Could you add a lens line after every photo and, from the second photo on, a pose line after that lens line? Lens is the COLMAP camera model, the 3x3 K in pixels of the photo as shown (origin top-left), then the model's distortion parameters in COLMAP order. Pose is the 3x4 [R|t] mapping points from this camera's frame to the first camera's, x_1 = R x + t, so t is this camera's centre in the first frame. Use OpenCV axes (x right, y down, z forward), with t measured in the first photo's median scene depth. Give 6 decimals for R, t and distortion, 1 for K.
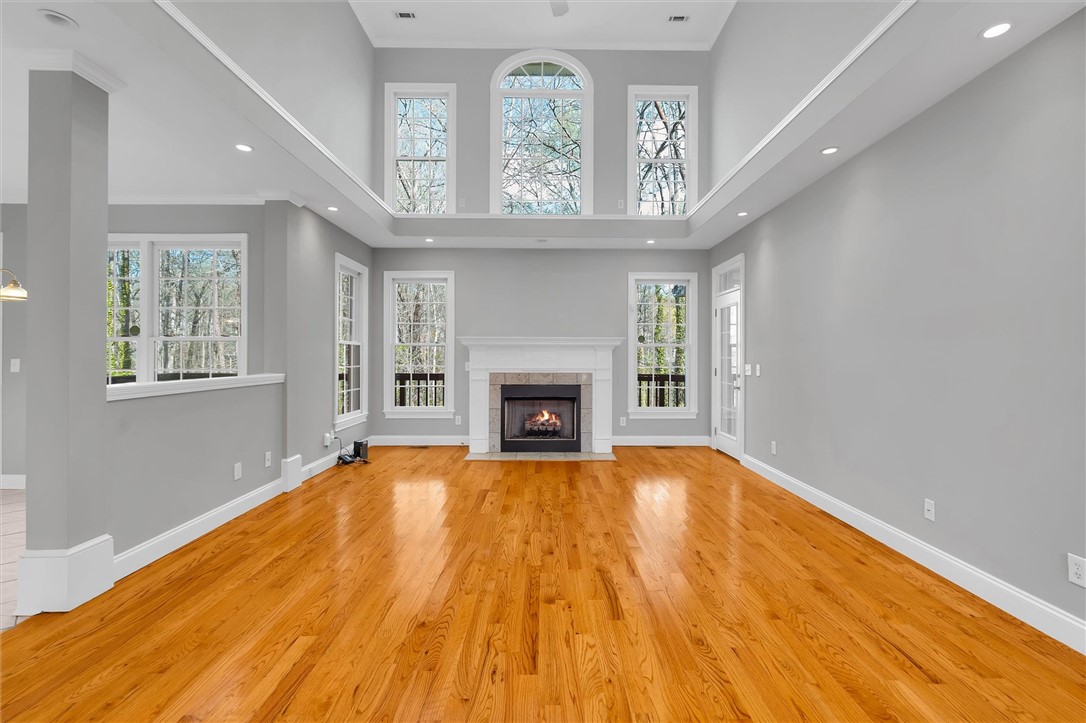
lens RADIAL K [[485.5, 0, 551.7], [0, 485.5, 351.4], [0, 0, 1]] dist [-0.004782, 0.000189]
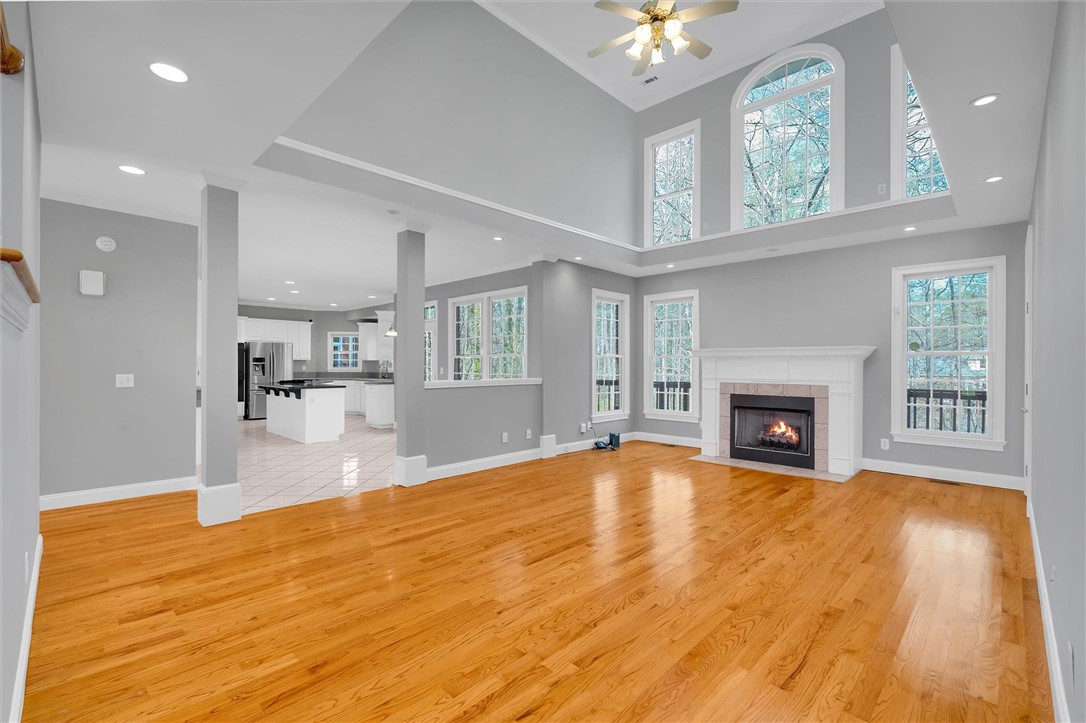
lens RADIAL K [[479.7, 0, 542.0], [0, 479.7, 361.8], [0, 0, 1]] dist [-0.004464, -0.000271]
pose [[0.704025, -0.004923, -0.710158, 0.357435], [0.004682, 0.999986, -0.002291, -0.000408], [0.710160, -0.001712, 0.704039, -0.020422]]
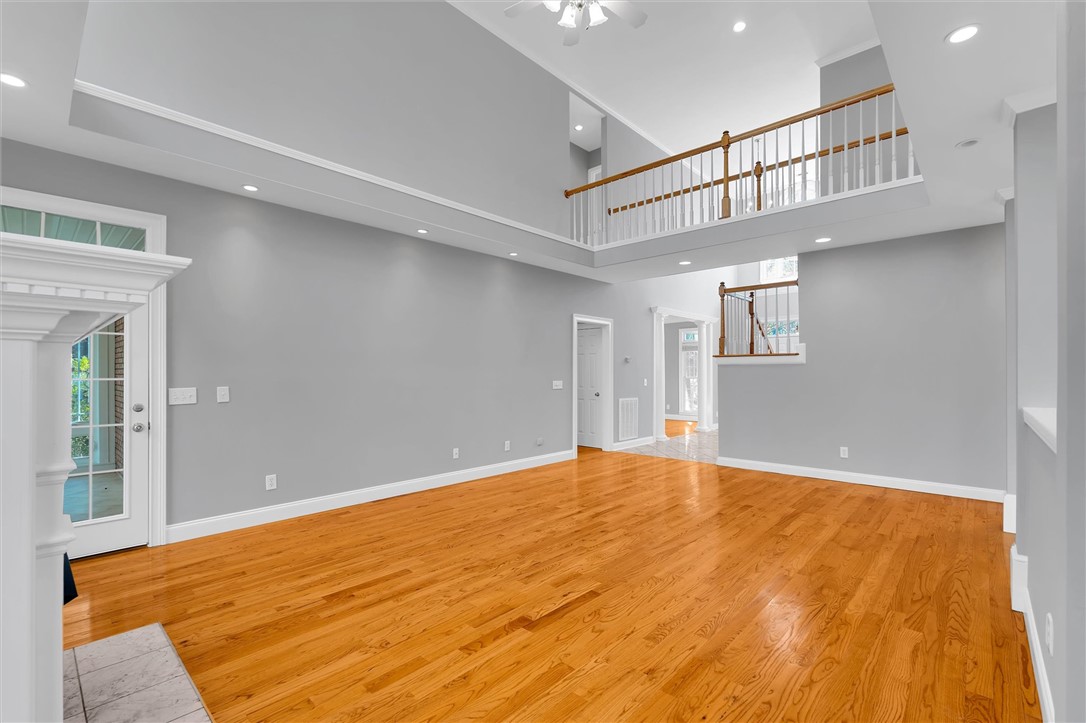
lens RADIAL K [[479.7, 0, 542.0], [0, 479.7, 361.8], [0, 0, 1]] dist [-0.004464, -0.000271]
pose [[-0.725423, 0.015826, 0.688122, -0.385006], [-0.004155, 0.999617, -0.027370, 0.004540], [-0.688291, -0.022713, -0.725079, 1.034758]]
